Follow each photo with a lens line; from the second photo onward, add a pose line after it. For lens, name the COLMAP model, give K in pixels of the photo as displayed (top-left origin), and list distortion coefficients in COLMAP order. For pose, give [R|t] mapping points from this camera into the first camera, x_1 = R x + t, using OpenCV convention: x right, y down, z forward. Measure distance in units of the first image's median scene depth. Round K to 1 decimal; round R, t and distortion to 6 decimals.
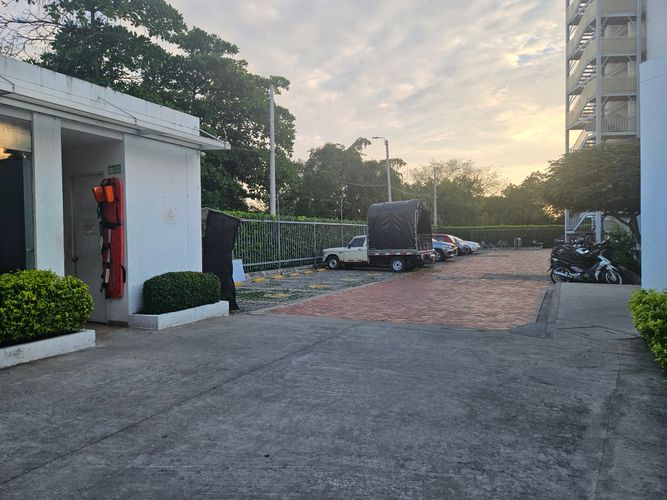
lens RADIAL K [[445.3, 0, 331.2], [0, 445.3, 241.7], [0, 0, 1]] dist [0.076025, -0.069606]
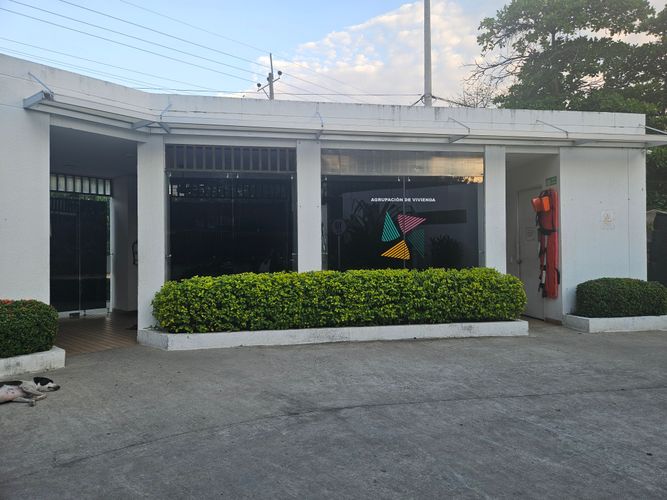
lens RADIAL K [[445.3, 0, 331.2], [0, 445.3, 241.7], [0, 0, 1]] dist [0.076025, -0.069606]
pose [[0.570282, -0.006689, -0.821422, 0.121989], [-0.010359, 0.999829, -0.015333, 0.010465], [0.821384, 0.017254, 0.570115, -0.069709]]
